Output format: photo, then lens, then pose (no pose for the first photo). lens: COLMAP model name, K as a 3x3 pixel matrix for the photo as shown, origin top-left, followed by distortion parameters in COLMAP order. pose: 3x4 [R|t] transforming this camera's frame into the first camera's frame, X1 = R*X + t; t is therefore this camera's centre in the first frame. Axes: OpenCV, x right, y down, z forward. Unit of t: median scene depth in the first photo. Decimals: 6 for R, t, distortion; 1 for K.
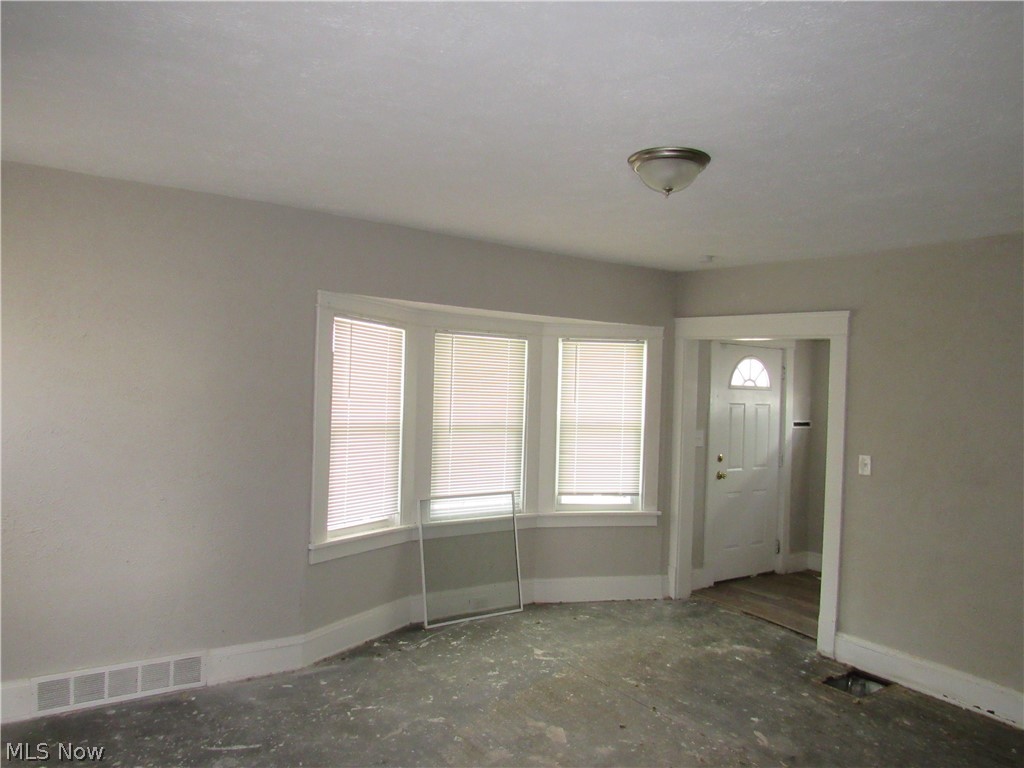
lens RADIAL K [[740.5, 0, 512.0], [0, 740.5, 384.0], [0, 0, 1]] dist [-0.009648, -0.019128]
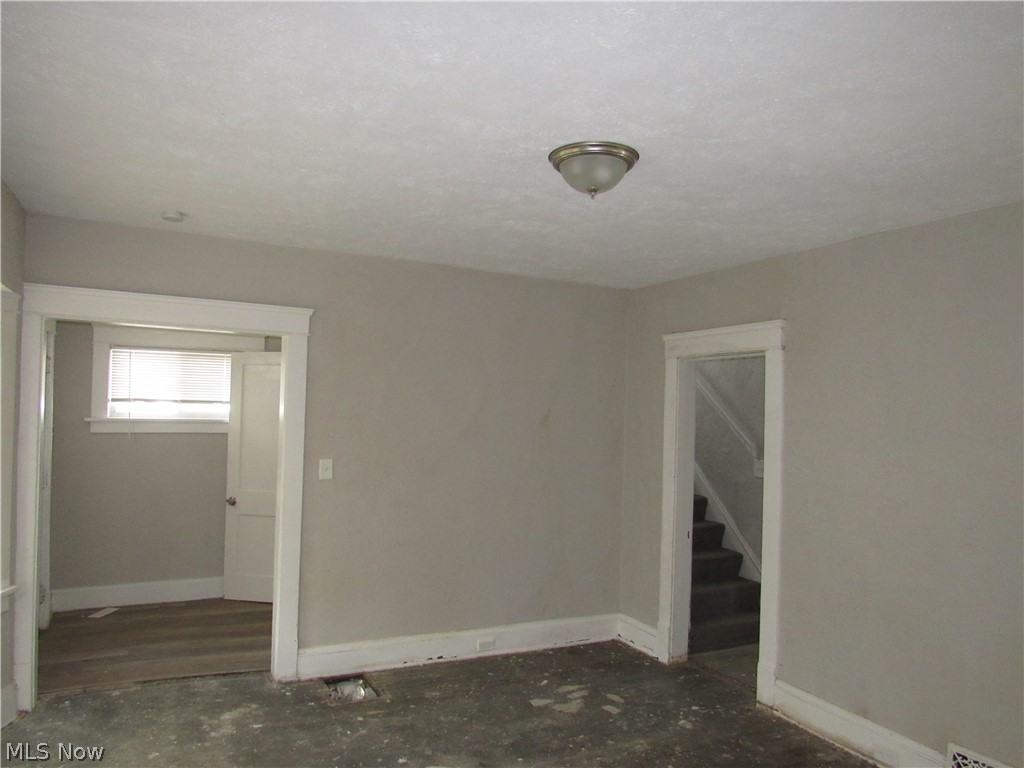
lens RADIAL K [[731.0, 0, 512.0], [0, 731.0, 384.0], [0, 0, 1]] dist [-0.003836, -0.040778]
pose [[0.128269, -0.015933, 0.991611, -0.443662], [-0.019875, 0.999629, 0.018633, -0.025464], [-0.991540, -0.022099, 0.127905, 0.624114]]
